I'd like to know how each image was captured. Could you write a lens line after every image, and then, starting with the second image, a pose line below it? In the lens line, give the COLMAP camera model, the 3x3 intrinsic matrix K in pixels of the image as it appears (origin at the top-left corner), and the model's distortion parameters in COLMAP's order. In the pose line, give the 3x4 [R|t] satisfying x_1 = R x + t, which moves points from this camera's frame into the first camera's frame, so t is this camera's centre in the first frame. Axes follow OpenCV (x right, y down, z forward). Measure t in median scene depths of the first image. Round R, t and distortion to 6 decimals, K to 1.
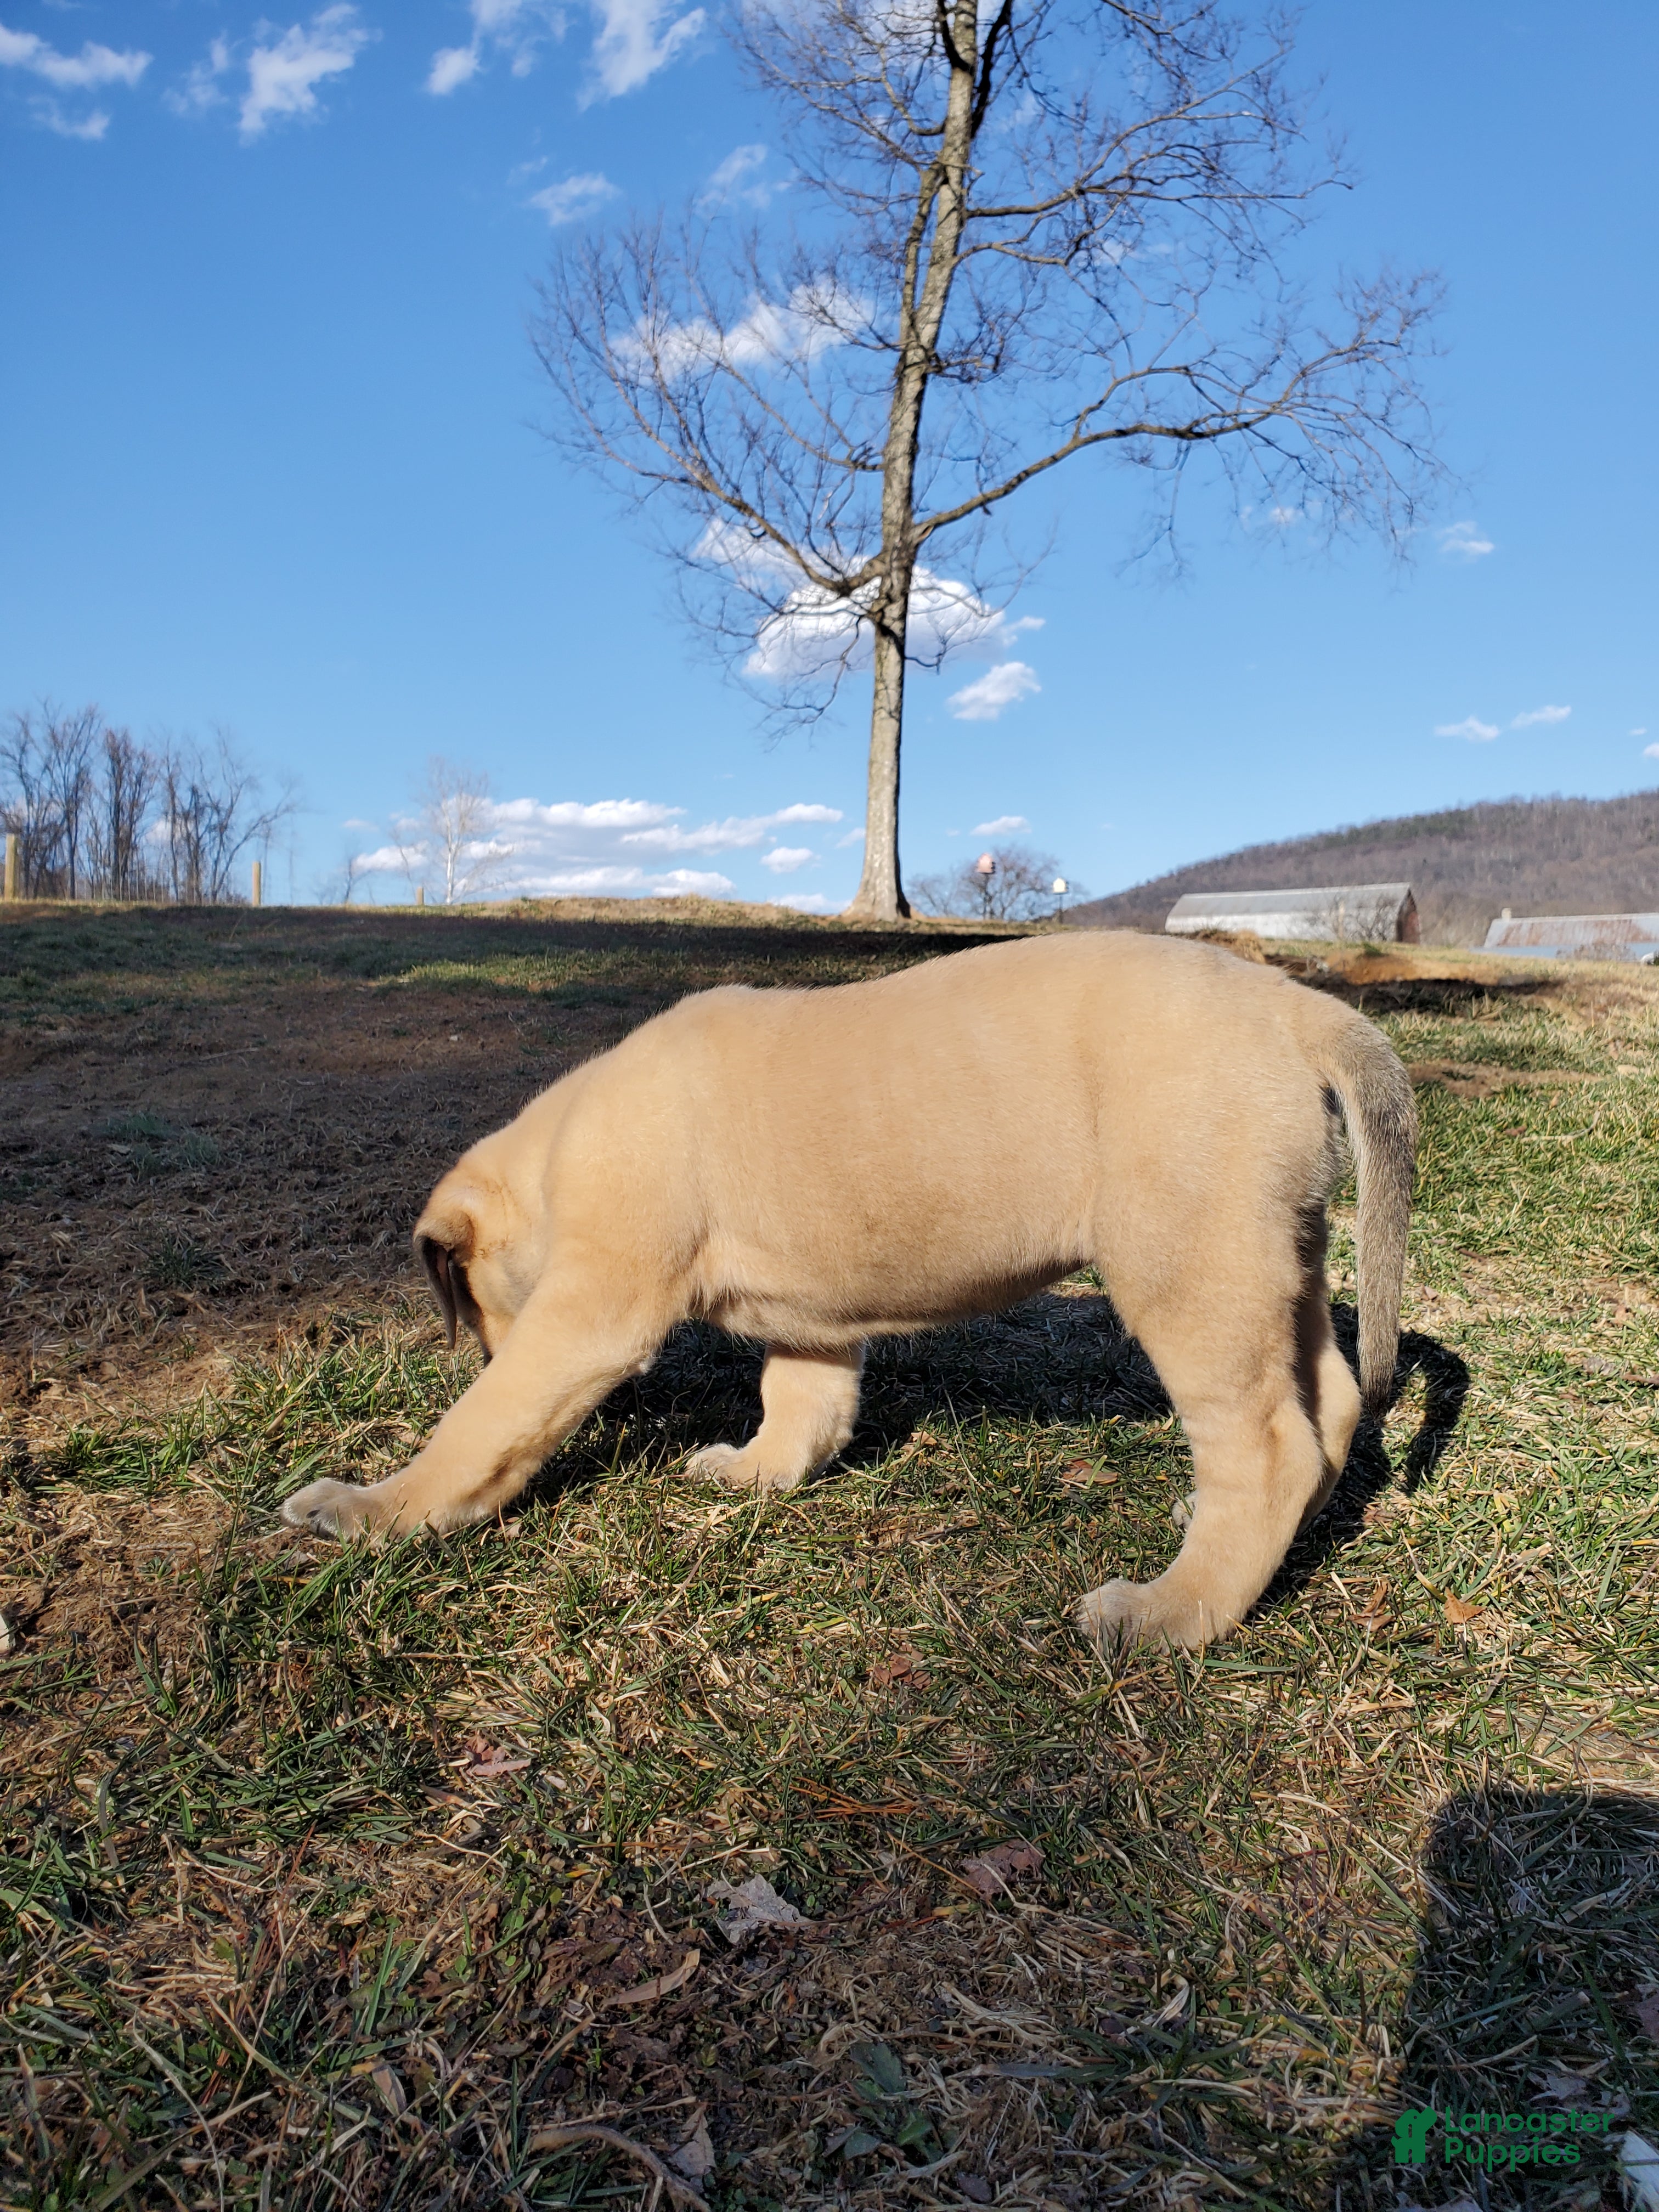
lens RADIAL K [[1831.3, 0, 829.5], [0, 1831.3, 1106.0], [0, 0, 1]] dist [-0.033498, 0.088522]
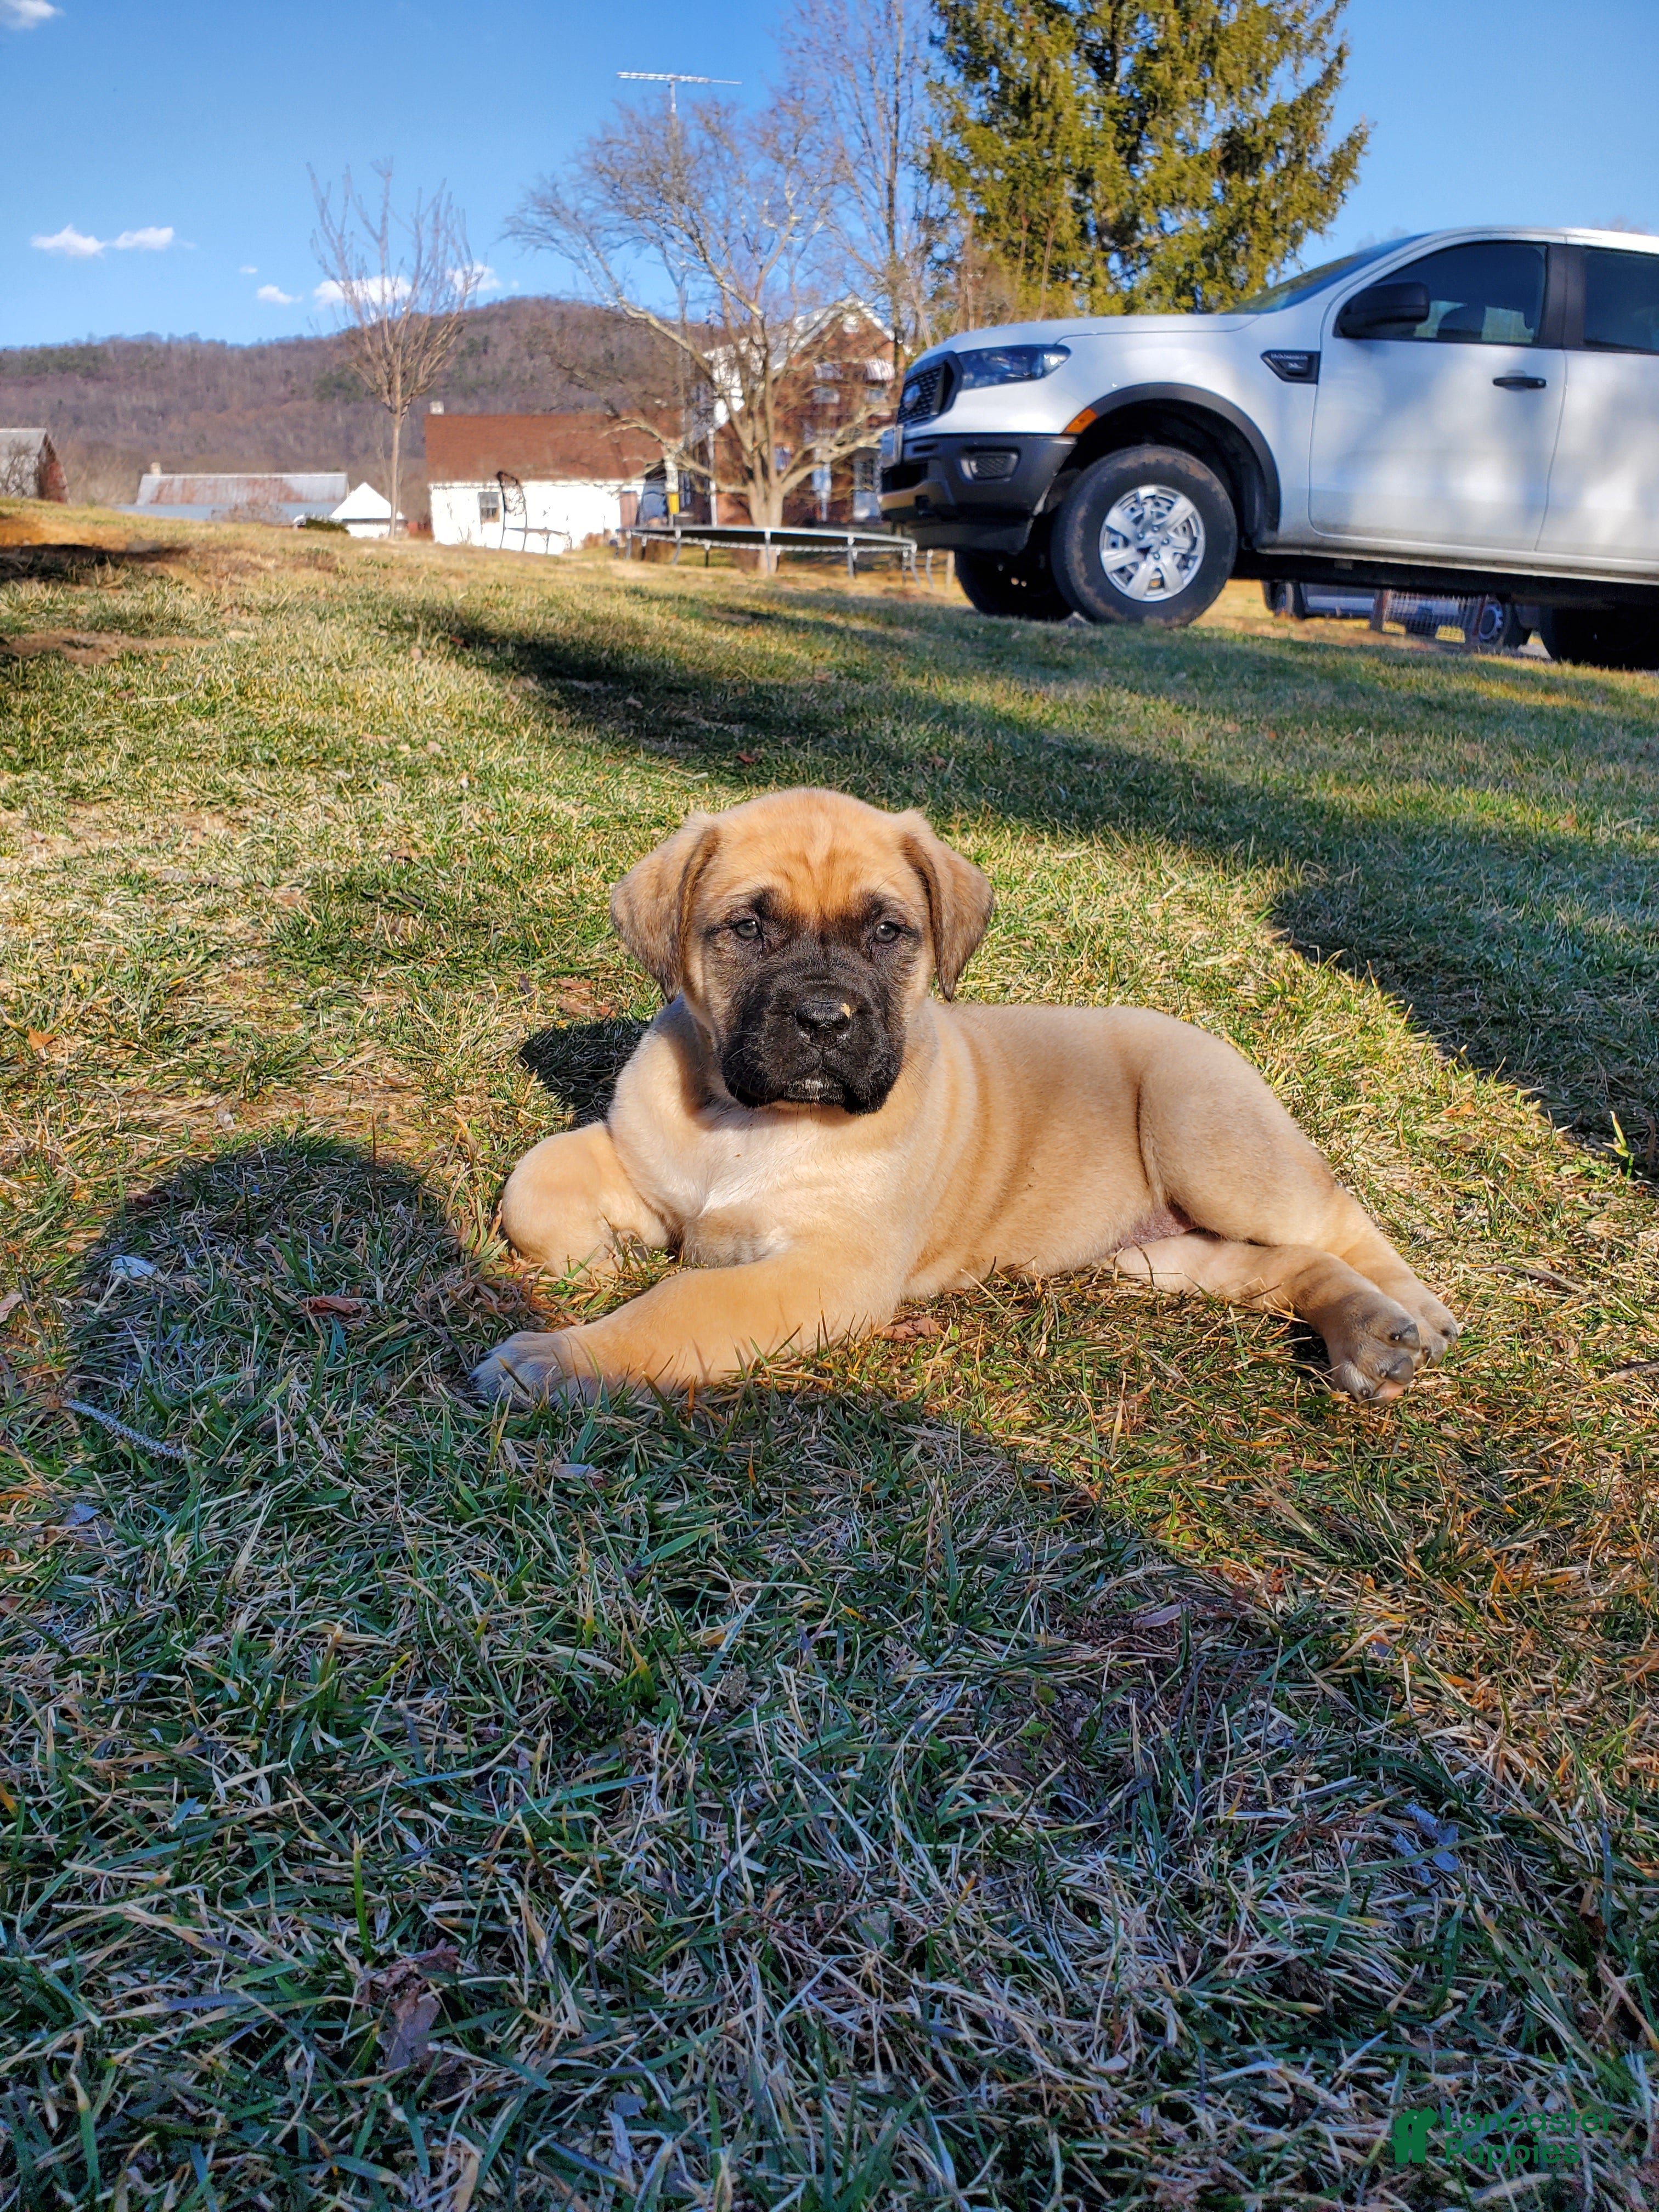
lens RADIAL K [[1831.3, 0, 829.5], [0, 1831.3, 1106.0], [0, 0, 1]] dist [-0.033498, 0.088522]
pose [[0.770867, -0.184386, 0.609726, -0.015861], [0.040029, 0.969320, 0.242522, 0.004326], [-0.635737, -0.162545, 0.754597, -0.146491]]
